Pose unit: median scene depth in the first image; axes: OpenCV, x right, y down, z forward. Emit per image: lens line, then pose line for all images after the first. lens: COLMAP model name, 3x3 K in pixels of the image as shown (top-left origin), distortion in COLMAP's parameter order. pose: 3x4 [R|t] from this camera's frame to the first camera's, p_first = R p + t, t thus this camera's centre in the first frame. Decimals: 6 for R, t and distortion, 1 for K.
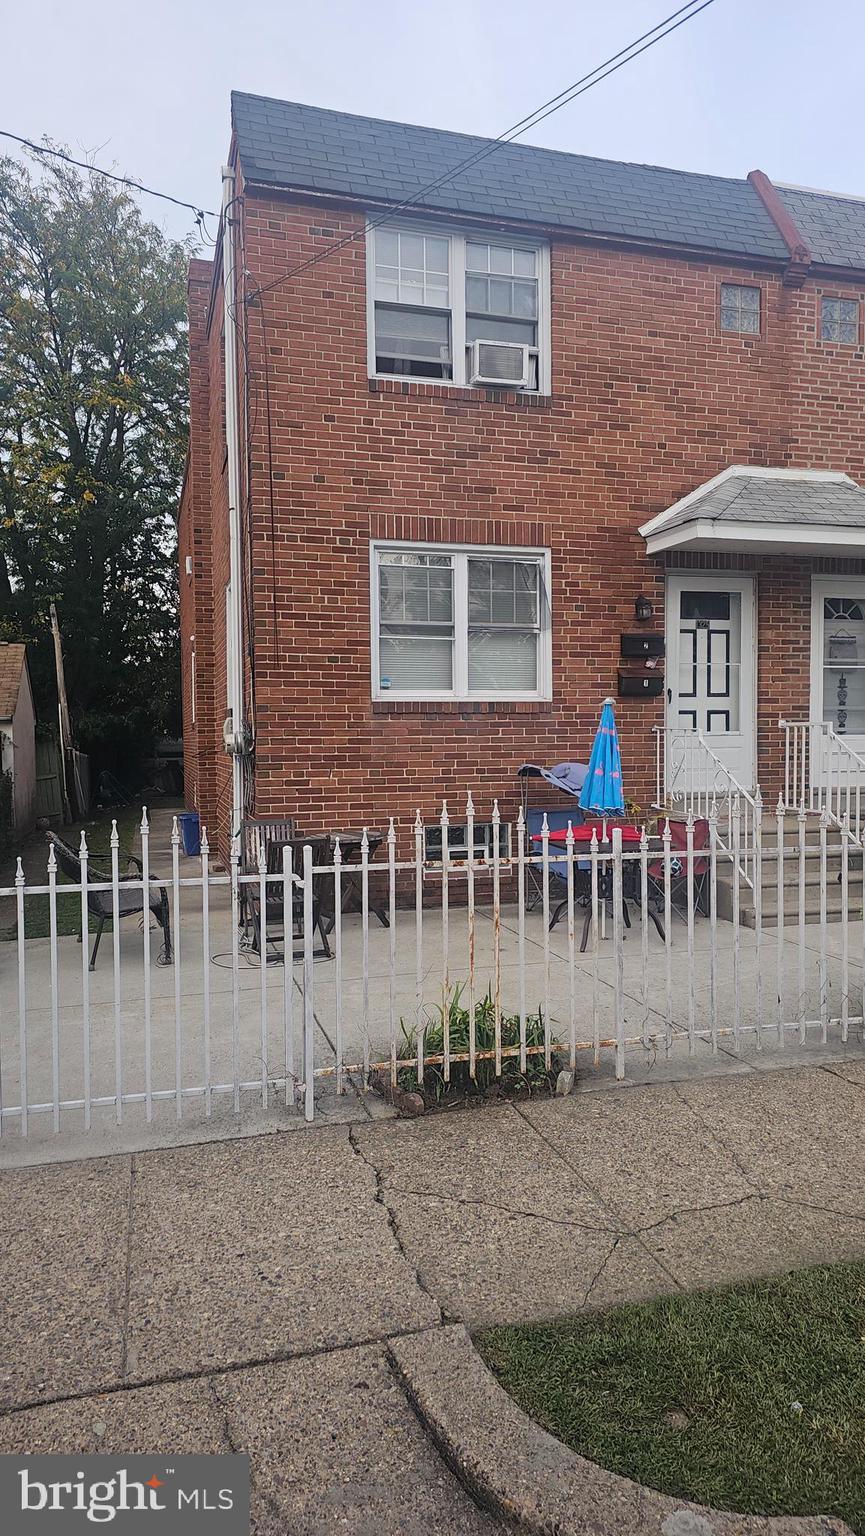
lens RADIAL K [[1033.9, 0, 439.9], [0, 1033.9, 768.7], [0, 0, 1]] dist [0.060589, -0.005193]
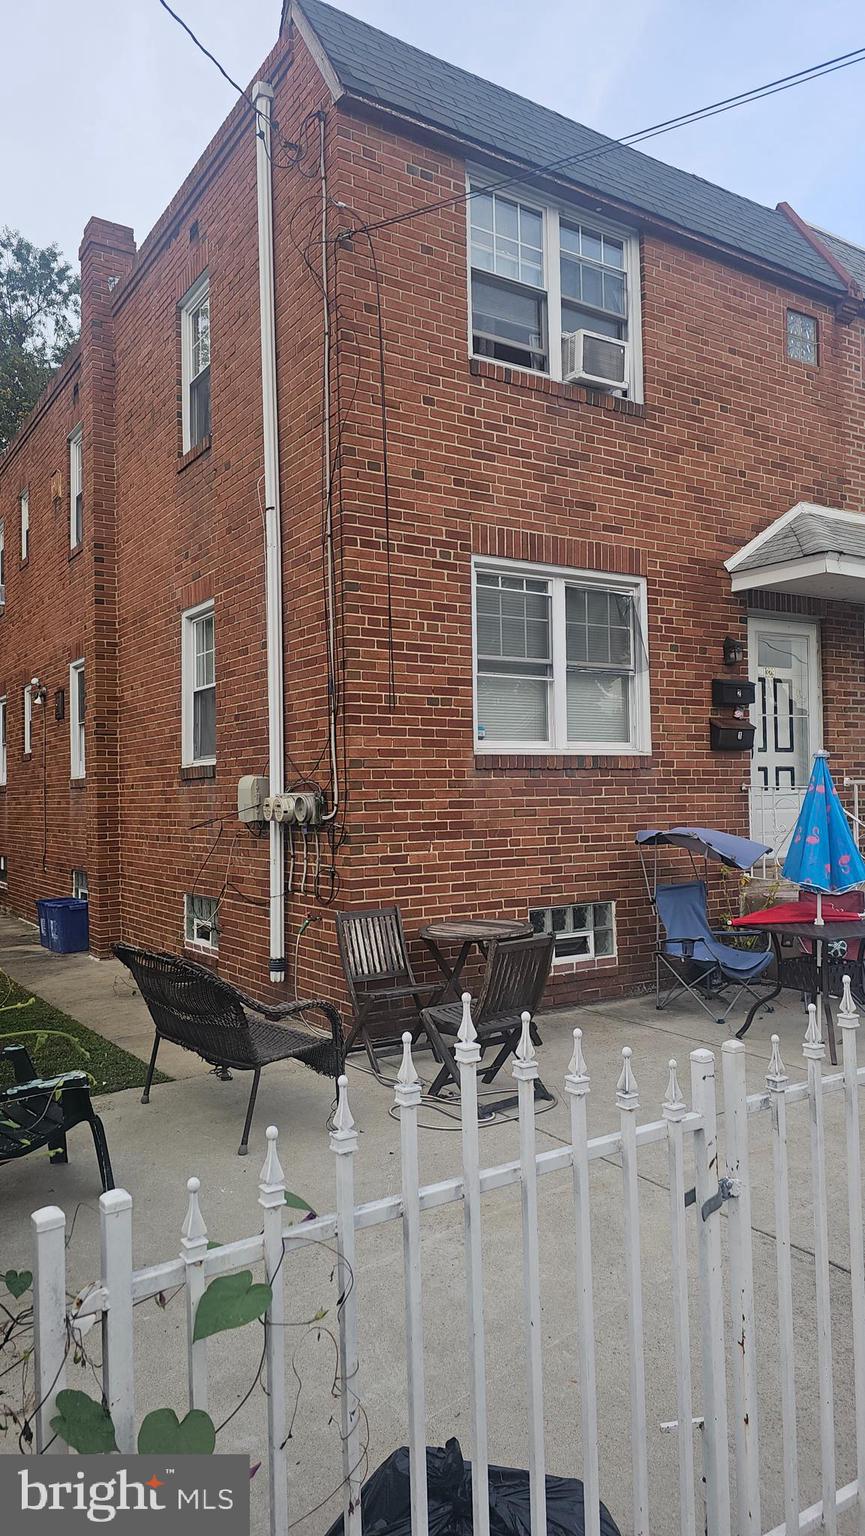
lens RADIAL K [[1033.9, 0, 429.9], [0, 1033.9, 769.9], [0, 0, 1]] dist [0.060589, -0.005193]
pose [[0.956502, -0.001492, 0.291722, -0.318358], [0.018616, 0.998261, -0.055934, -0.008797], [-0.291131, 0.058932, 0.954866, 0.238217]]
